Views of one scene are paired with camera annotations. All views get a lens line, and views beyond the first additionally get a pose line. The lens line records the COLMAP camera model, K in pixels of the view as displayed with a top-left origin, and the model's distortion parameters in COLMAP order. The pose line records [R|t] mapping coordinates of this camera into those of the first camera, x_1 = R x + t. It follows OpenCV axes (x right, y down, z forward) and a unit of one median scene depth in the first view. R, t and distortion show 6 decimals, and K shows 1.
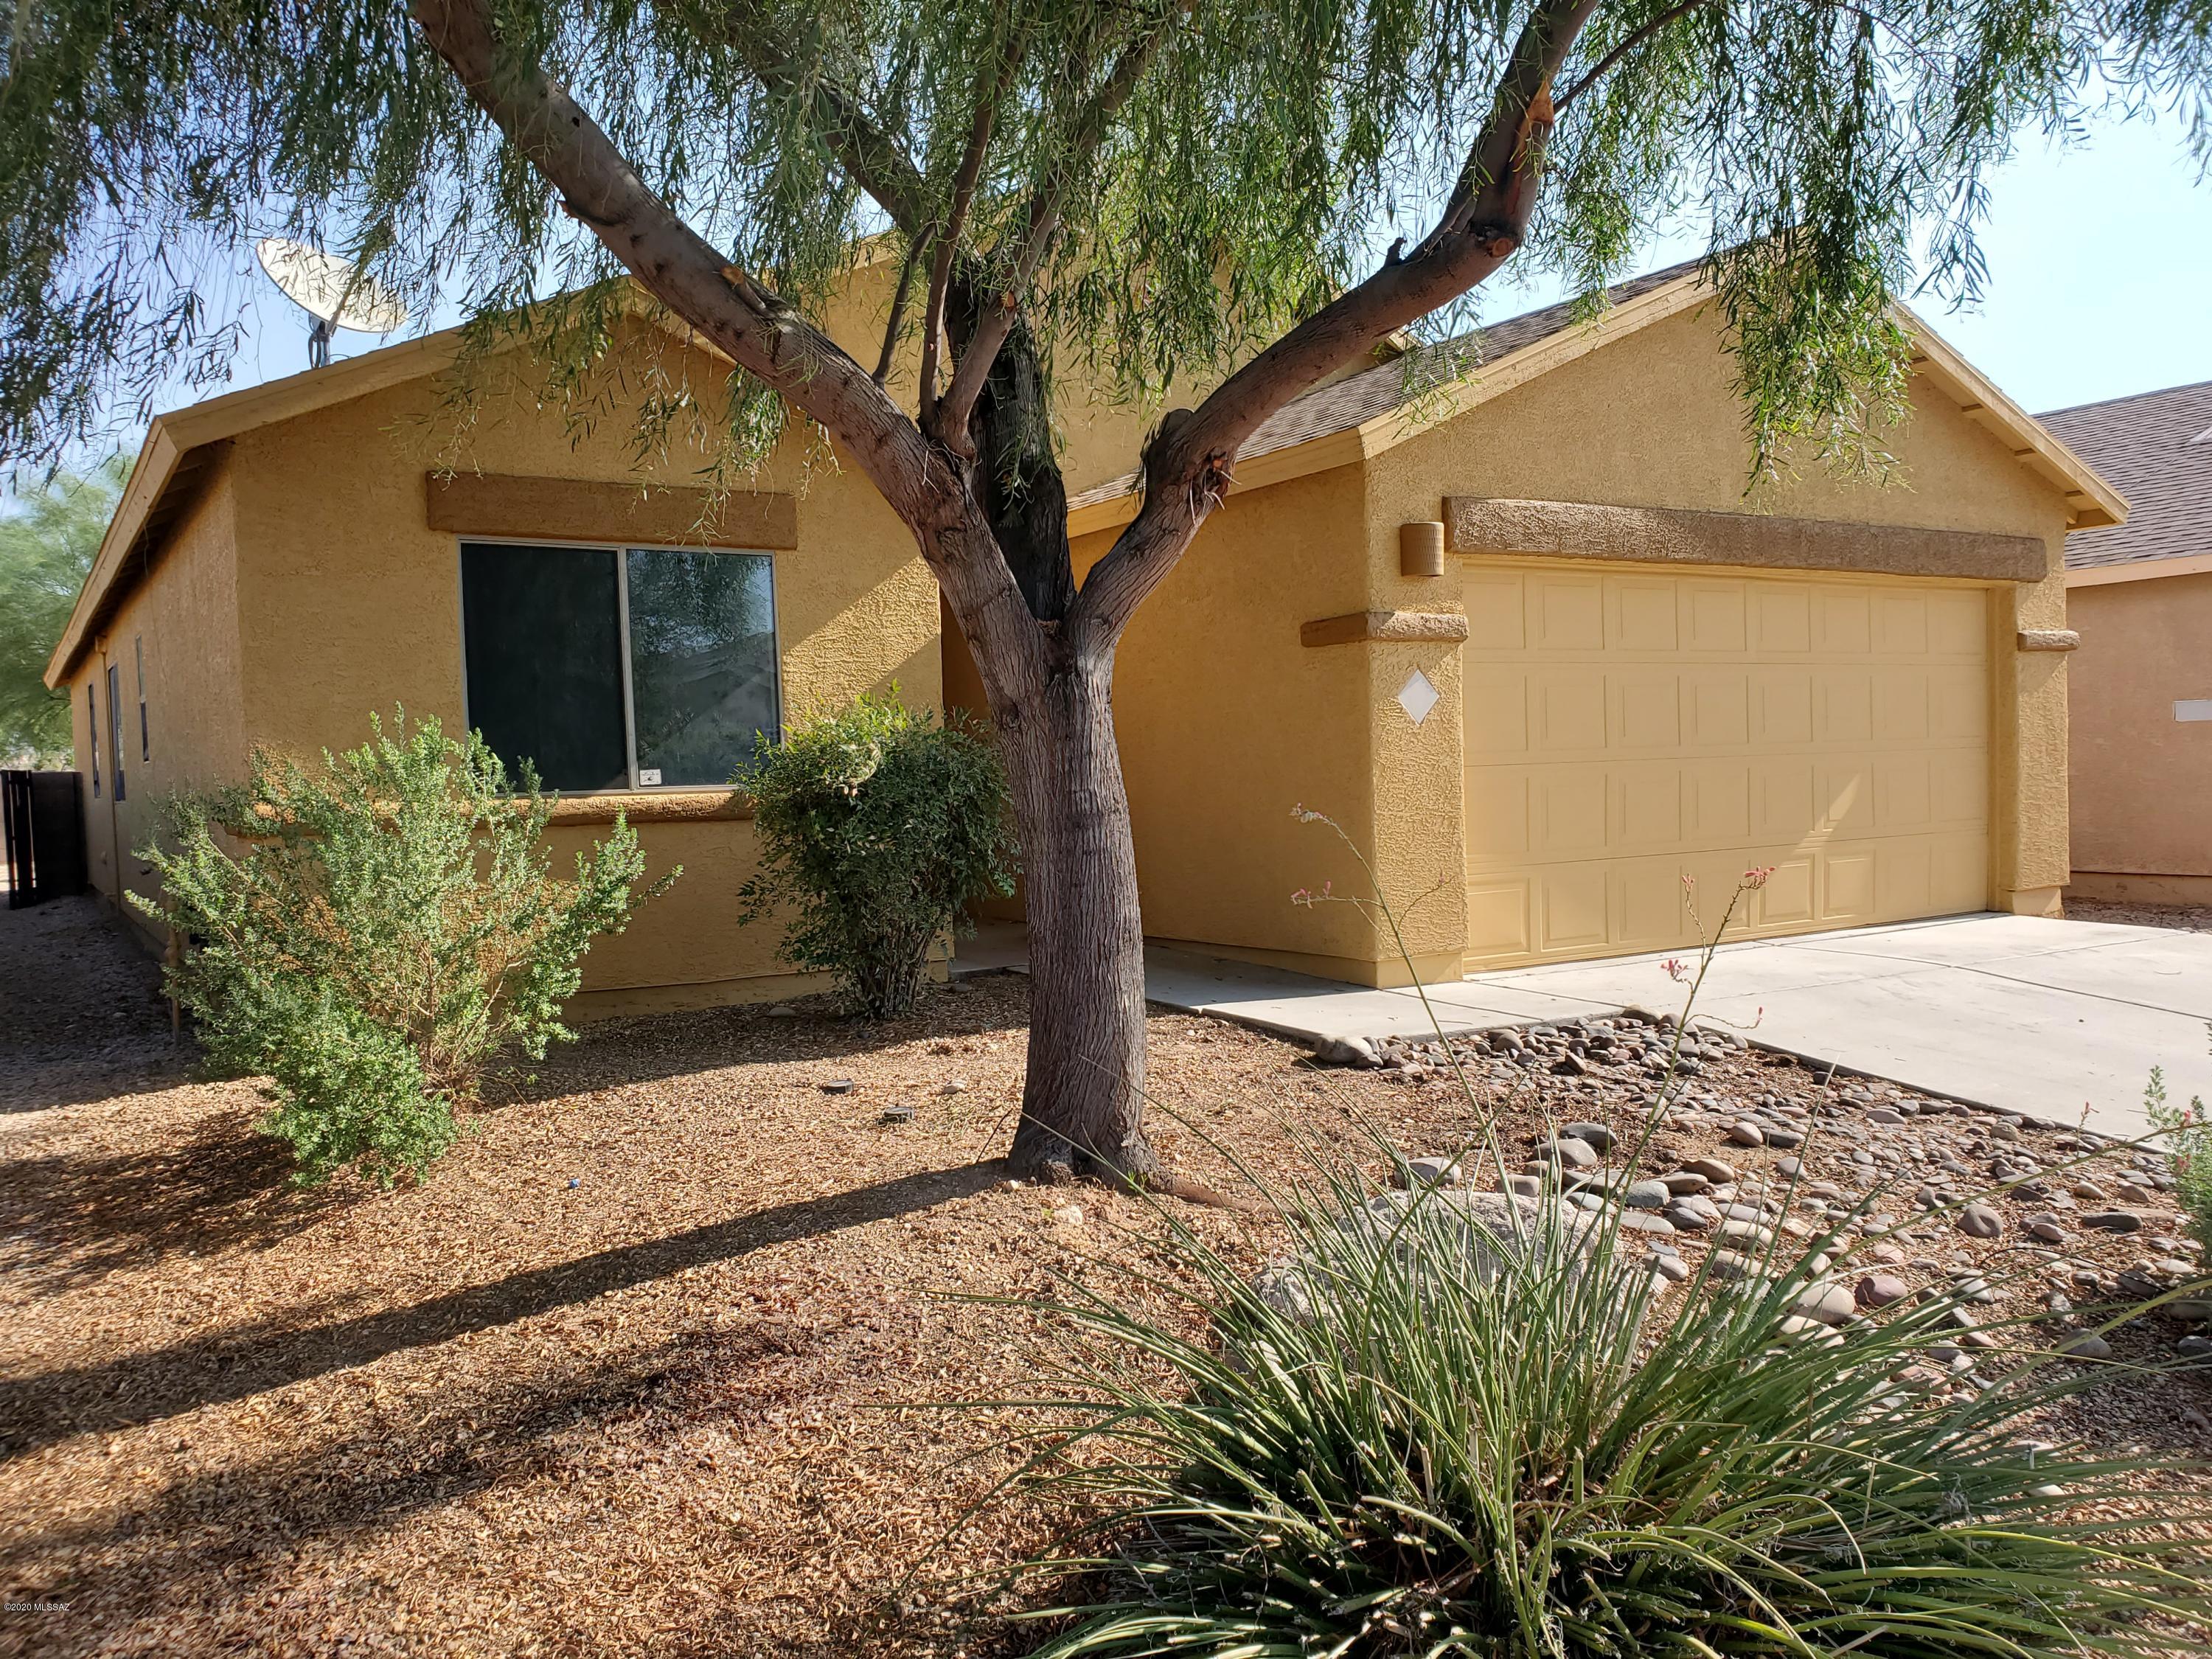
lens RADIAL K [[1692.5, 0, 1096.3], [0, 1692.5, 840.5], [0, 0, 1]] dist [0.111504, -0.195610]
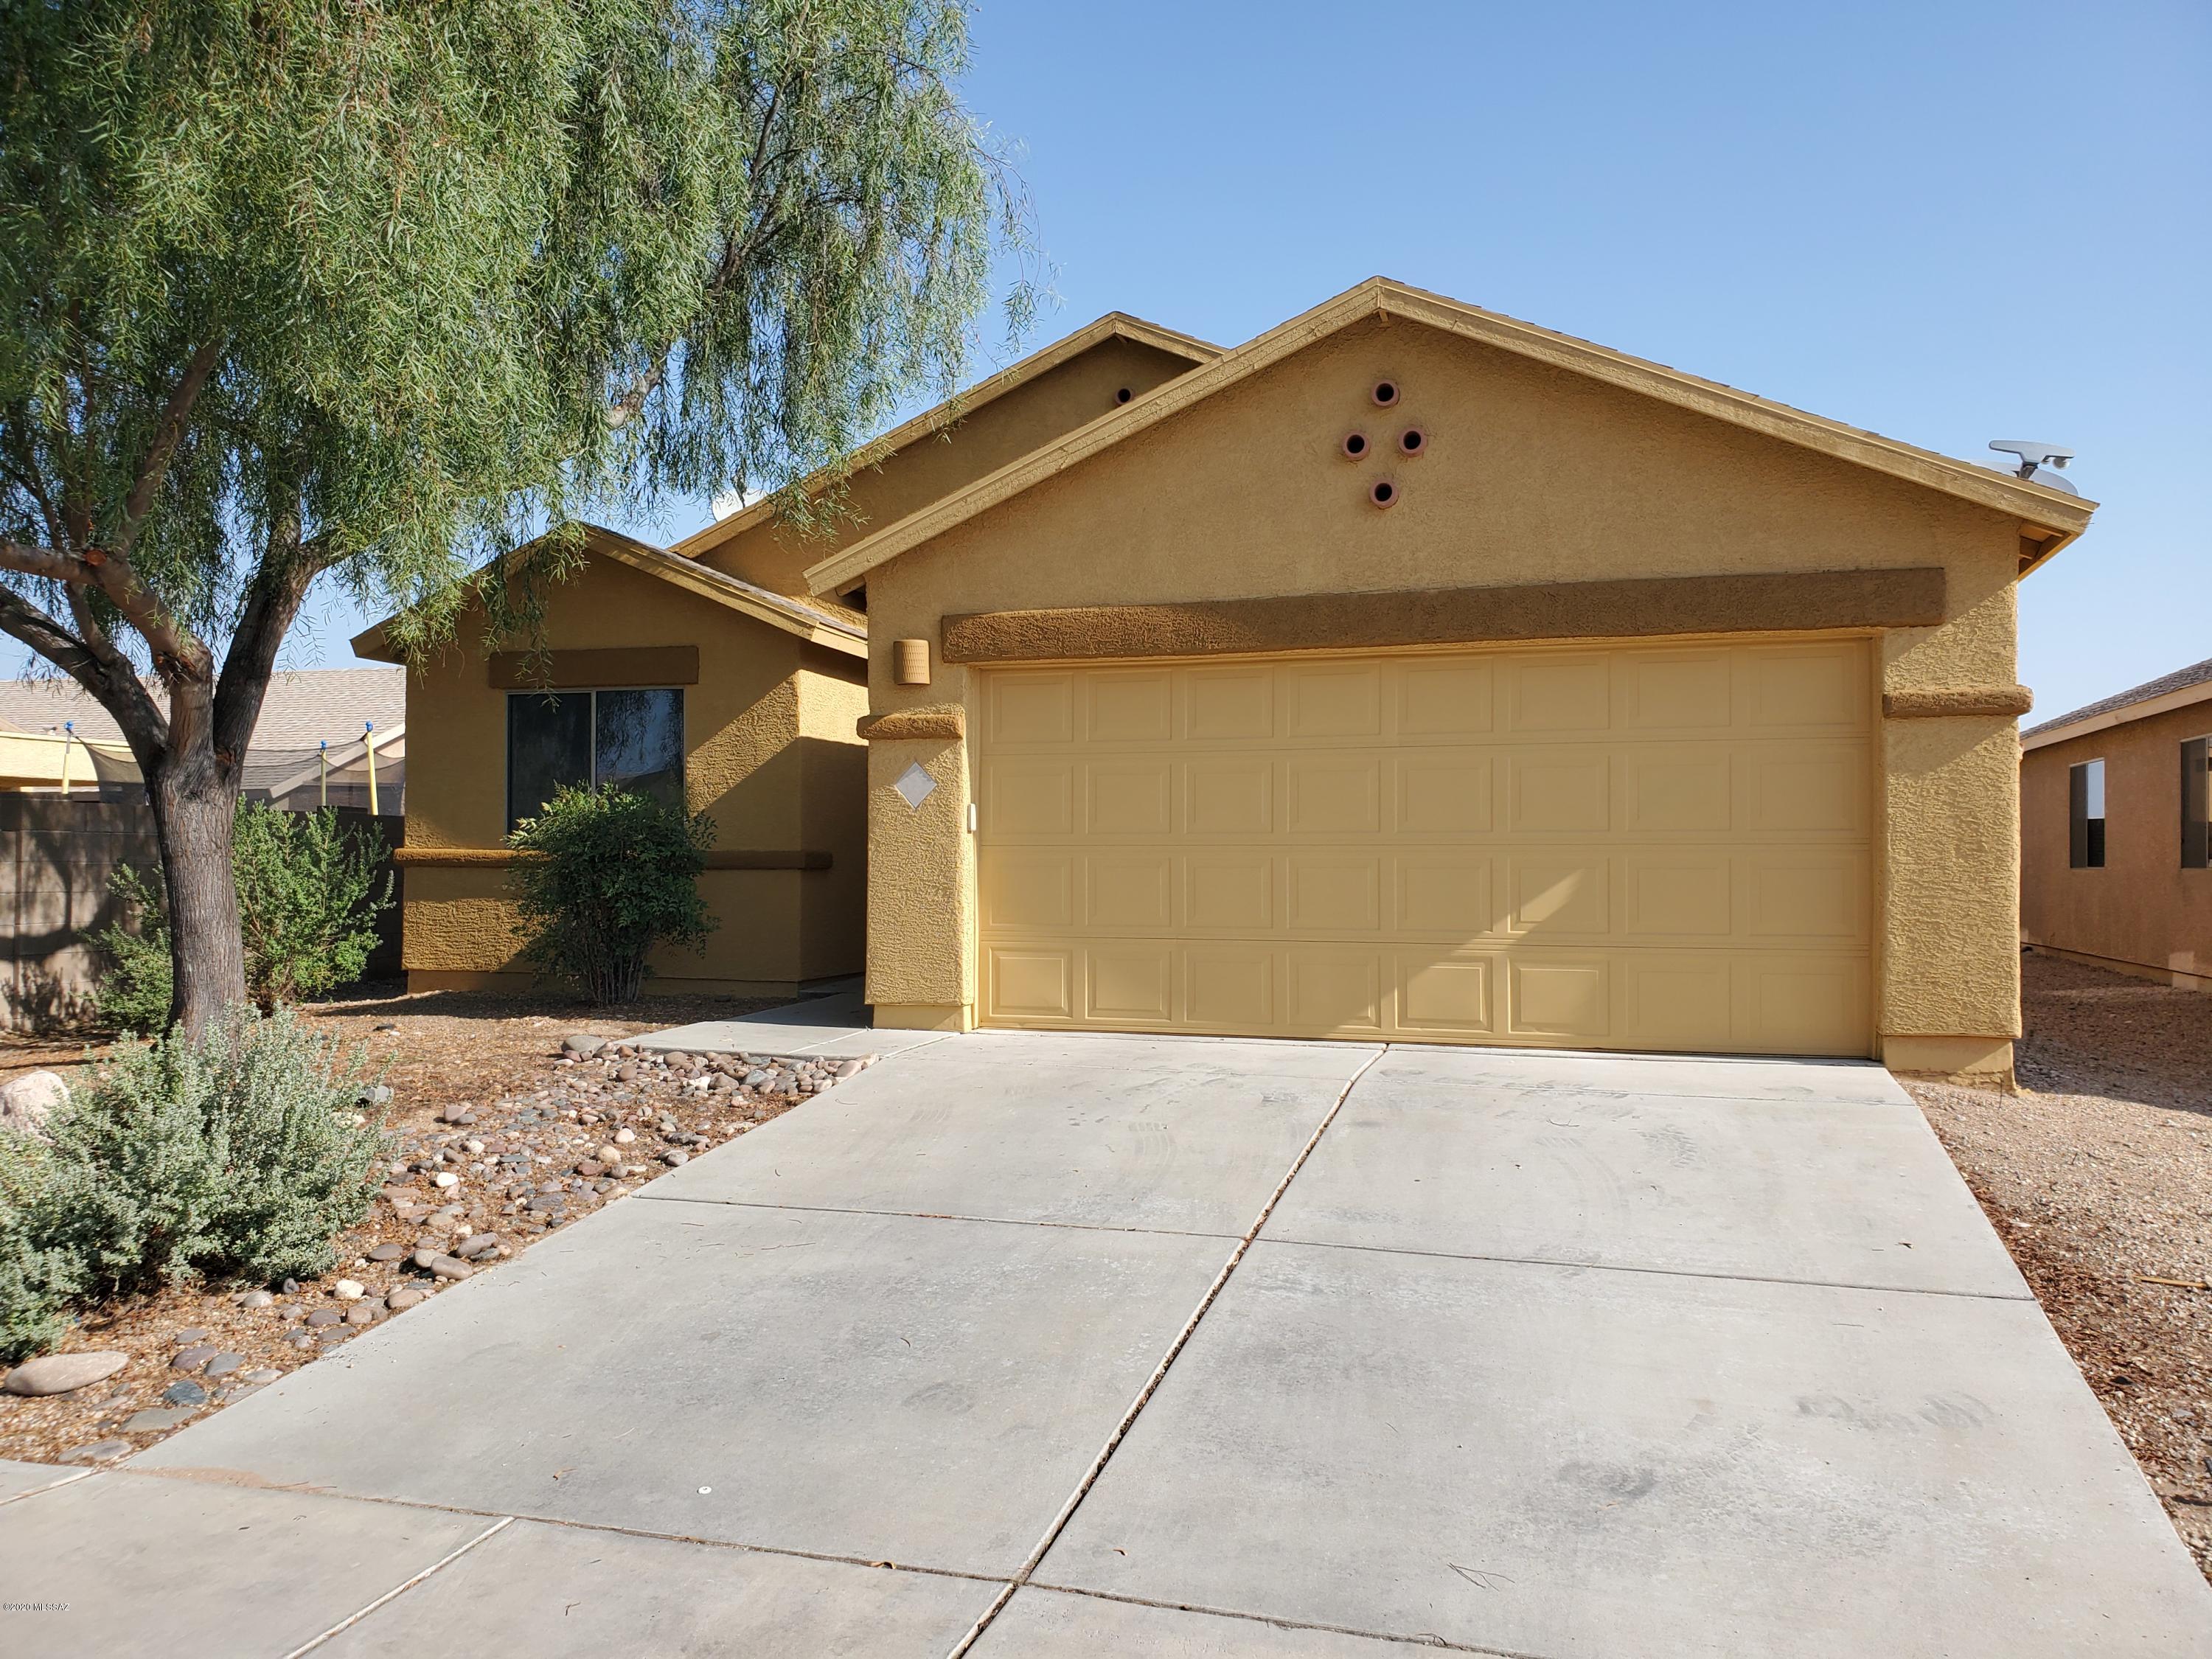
lens RADIAL K [[1692.5, 0, 1096.3], [0, 1692.5, 840.5], [0, 0, 1]] dist [0.111504, -0.195610]
pose [[0.654626, 0.023184, -0.755597, 0.956517], [-0.054531, 0.998374, -0.016611, -0.026968], [0.753983, 0.052077, 0.654826, 0.262886]]
